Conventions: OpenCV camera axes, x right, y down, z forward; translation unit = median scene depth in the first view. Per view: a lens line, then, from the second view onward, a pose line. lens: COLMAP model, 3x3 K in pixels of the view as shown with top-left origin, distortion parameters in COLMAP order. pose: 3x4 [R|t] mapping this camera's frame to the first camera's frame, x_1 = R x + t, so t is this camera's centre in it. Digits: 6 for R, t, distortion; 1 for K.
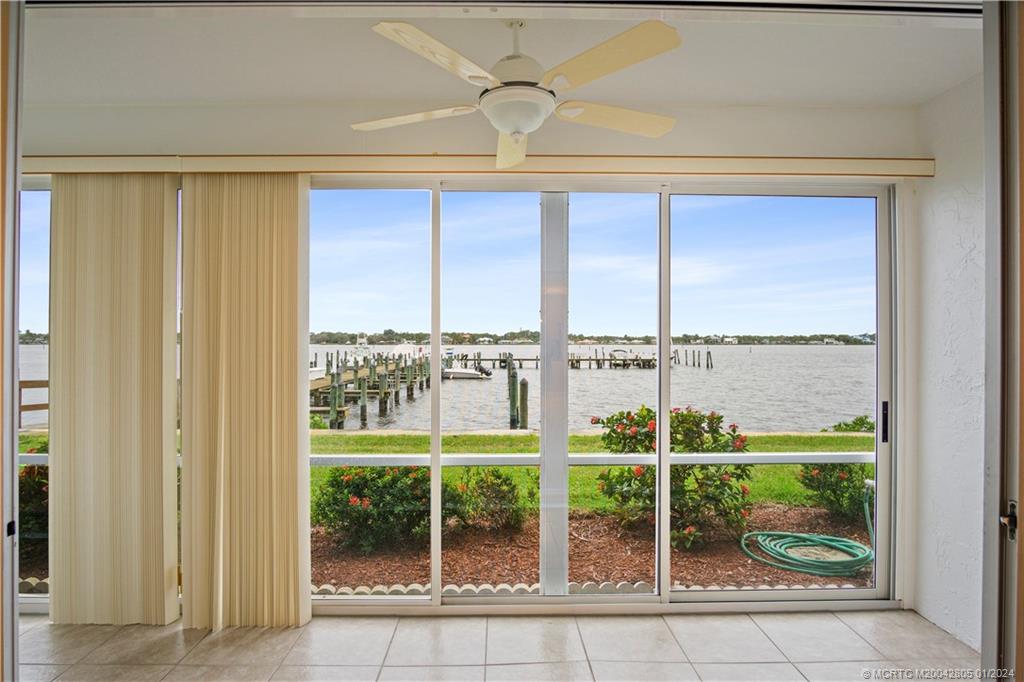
lens RADIAL K [[566.4, 0, 512.0], [0, 566.4, 341.0], [0, 0, 1]] dist [-0.022389, 0.001618]
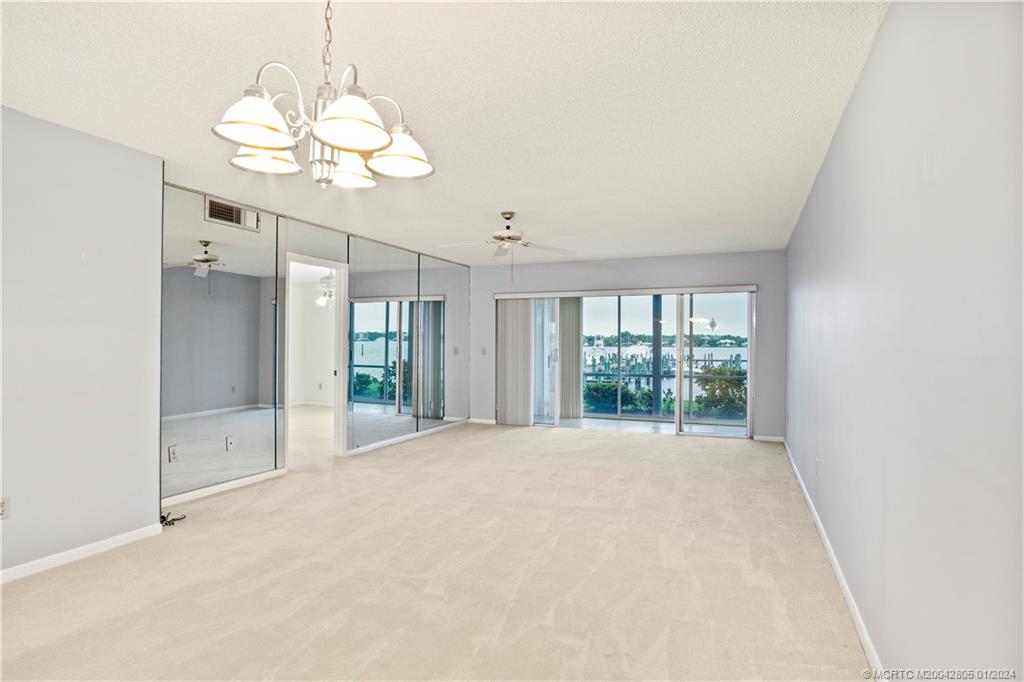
lens RADIAL K [[564.7, 0, 498.7], [0, 564.7, 341.8], [0, 0, 1]] dist [-0.019697, 0.001680]
pose [[0.906806, 0.000782, -0.421547, 0.027309], [-0.001709, 0.999997, -0.001821, 0.001288], [0.421544, 0.002372, 0.906805, -0.101630]]
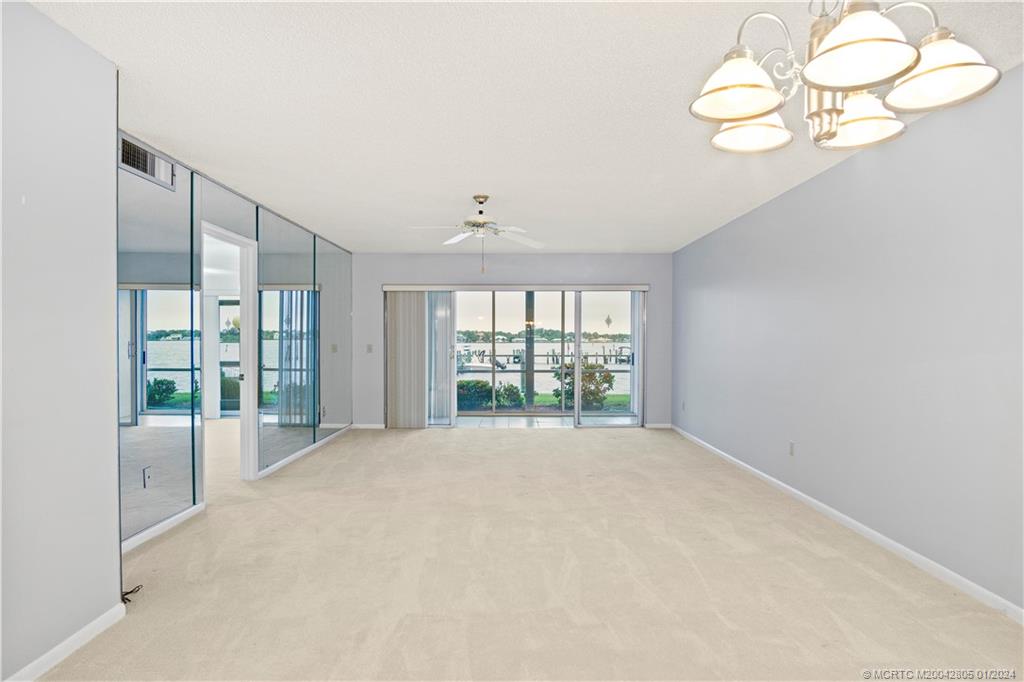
lens RADIAL K [[571.9, 0, 510.6], [0, 571.9, 355.6], [0, 0, 1]] dist [-0.020793, 0.000950]
pose [[0.999639, -0.000430, -0.026874, 0.002453], [0.001202, 0.999587, 0.028710, 0.001312], [0.026850, -0.028732, 0.999226, -0.102691]]
